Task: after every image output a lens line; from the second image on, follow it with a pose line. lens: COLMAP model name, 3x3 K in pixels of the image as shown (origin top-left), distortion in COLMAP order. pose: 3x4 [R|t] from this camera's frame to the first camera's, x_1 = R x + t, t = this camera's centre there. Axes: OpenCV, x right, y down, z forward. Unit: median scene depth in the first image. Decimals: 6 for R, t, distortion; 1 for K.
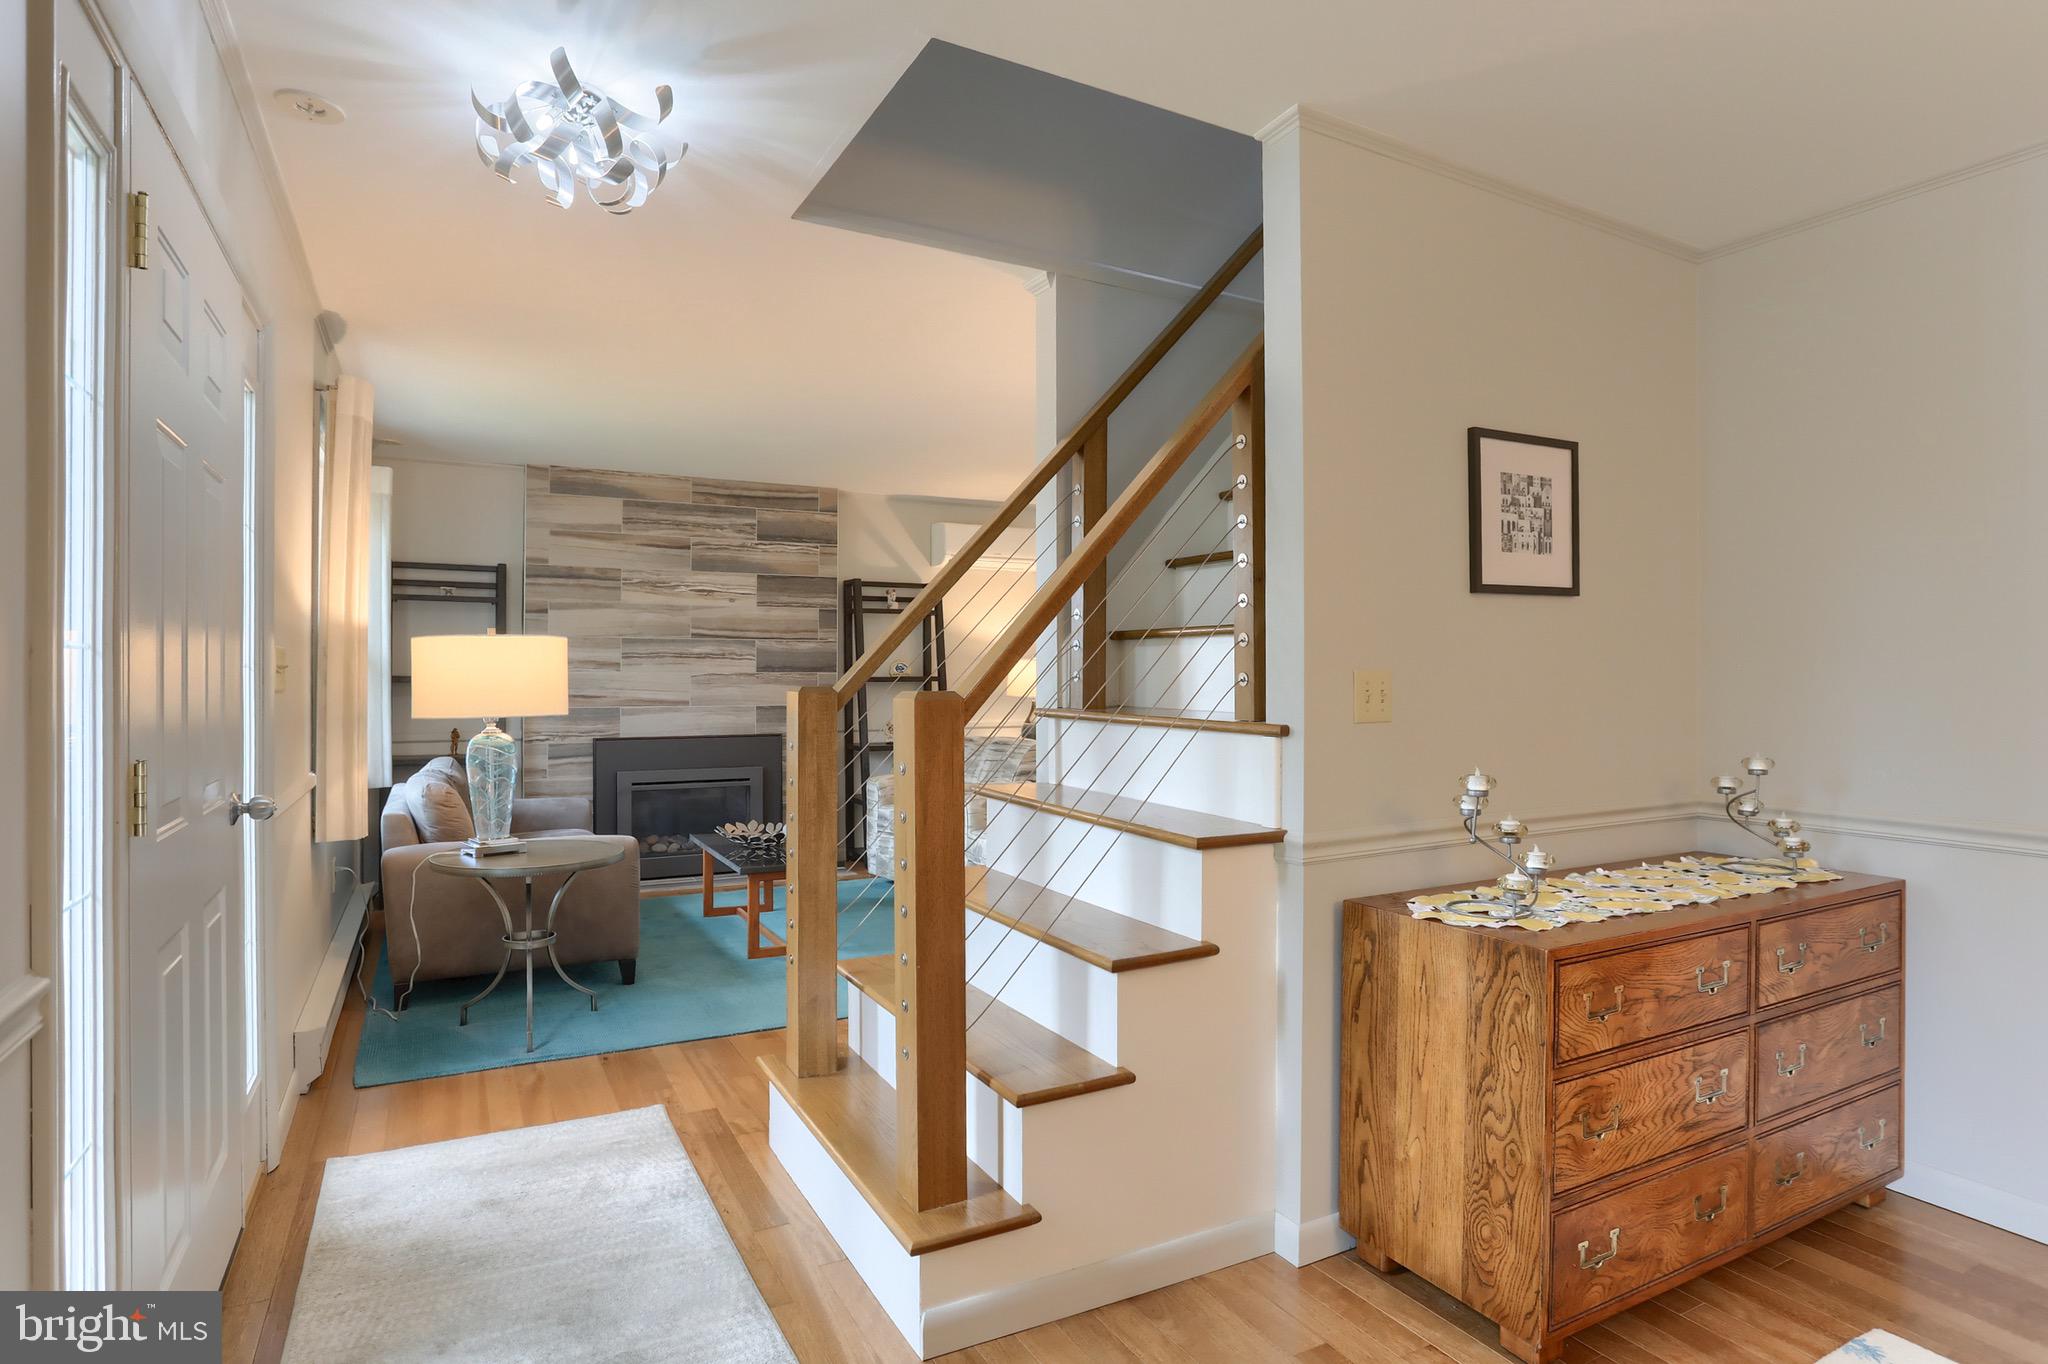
lens RADIAL K [[1074.7, 0, 1017.0], [0, 1074.7, 669.9], [0, 0, 1]] dist [-0.032644, 0.014163]
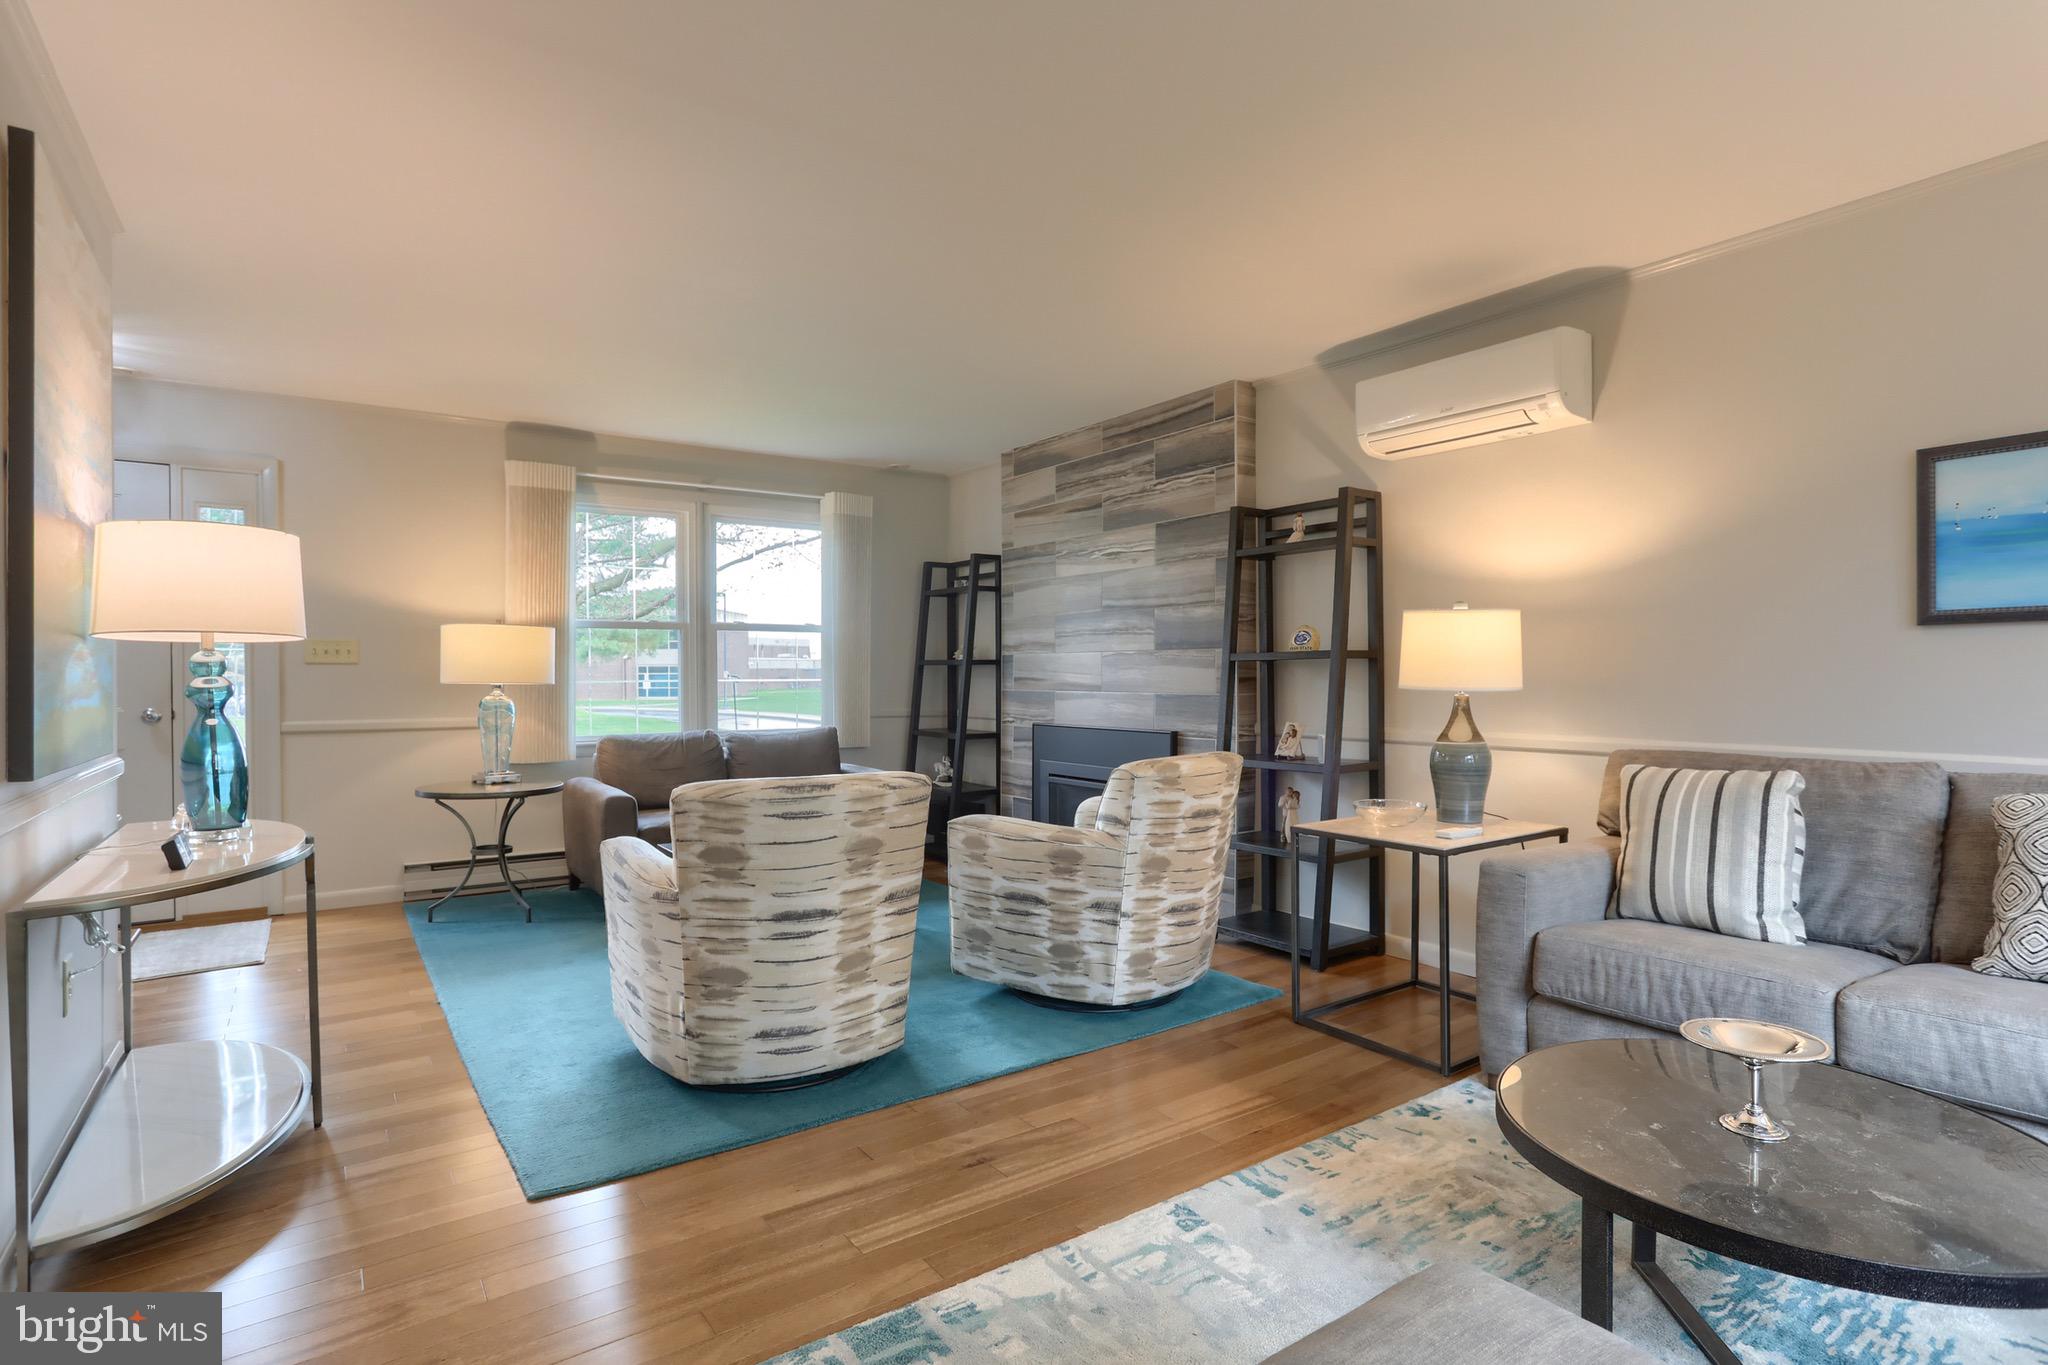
lens RADIAL K [[1014.5, 0, 1021.5], [0, 1014.5, 682.2], [0, 0, 1]] dist [-0.046035, 0.022683]
pose [[0.131944, 0.005971, -0.991239, 0.509845], [0.005722, 0.999961, 0.006785, 0.021490], [0.991241, -0.006568, 0.131905, 0.875902]]
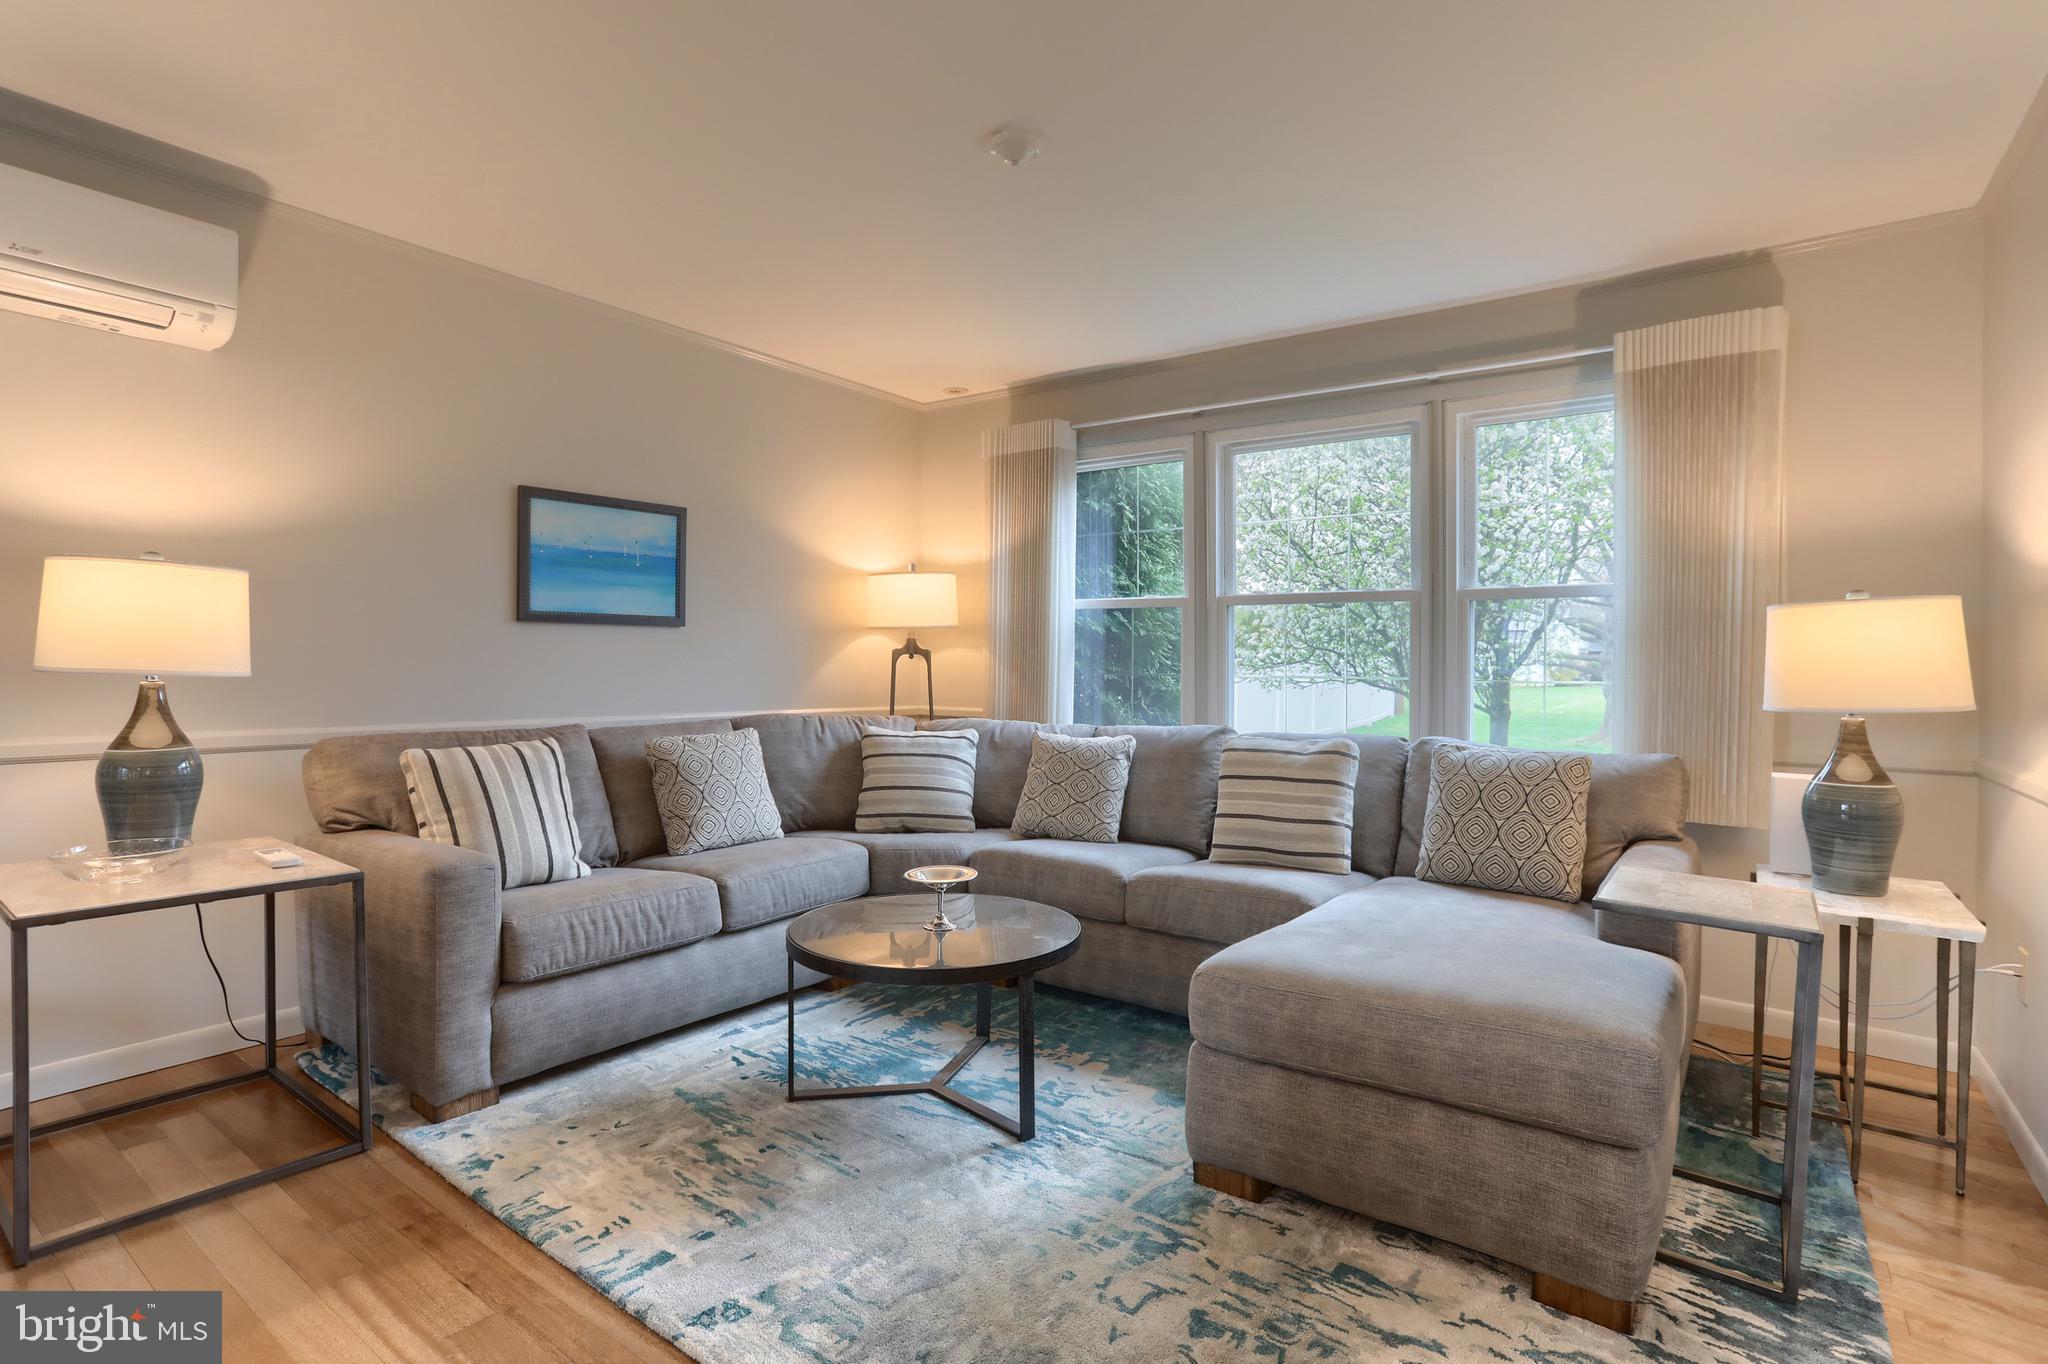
lens RADIAL K [[1014.5, 0, 1010.3], [0, 1014.5, 662.1], [0, 0, 1]] dist [-0.046035, 0.022683]
pose [[0.901629, 0.004923, 0.432483, 0.144132], [-0.004568, 0.999988, -0.001859, 0.024582], [-0.432487, -0.000299, 0.901640, 0.696140]]
